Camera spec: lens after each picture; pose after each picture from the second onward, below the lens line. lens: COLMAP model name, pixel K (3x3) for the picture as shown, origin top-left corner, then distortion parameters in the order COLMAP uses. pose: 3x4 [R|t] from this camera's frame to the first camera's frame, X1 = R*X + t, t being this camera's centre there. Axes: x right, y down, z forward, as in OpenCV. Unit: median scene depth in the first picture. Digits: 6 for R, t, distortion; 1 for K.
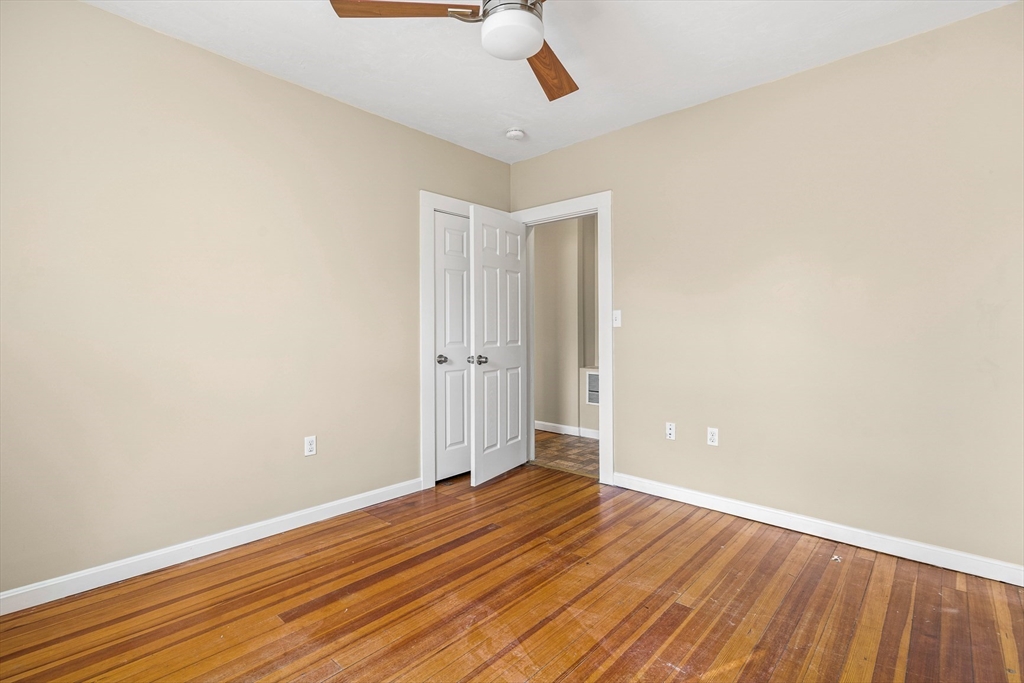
lens RADIAL K [[471.1, 0, 512.0], [0, 471.1, 341.5], [0, 0, 1]] dist [0.000527, 0.000441]
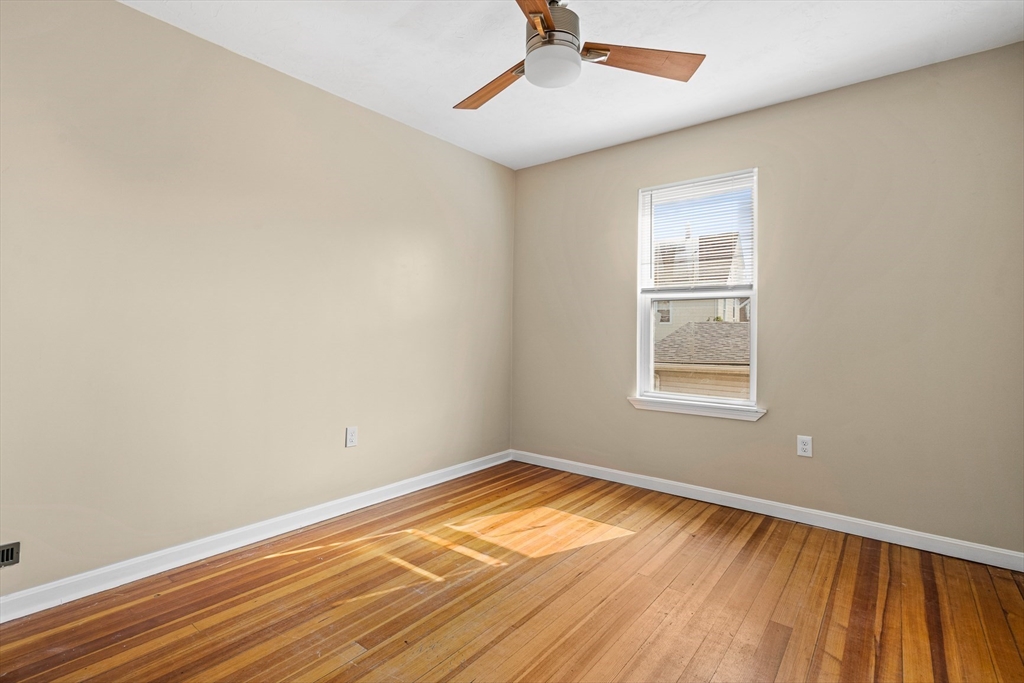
lens RADIAL K [[471.1, 0, 512.0], [0, 471.1, 341.5], [0, 0, 1]] dist [0.000527, 0.000441]
pose [[-0.998120, -0.008068, -0.060758, 0.152493], [-0.010292, 0.999285, 0.036375, -0.044682], [0.060421, 0.036932, -0.997489, 1.998665]]
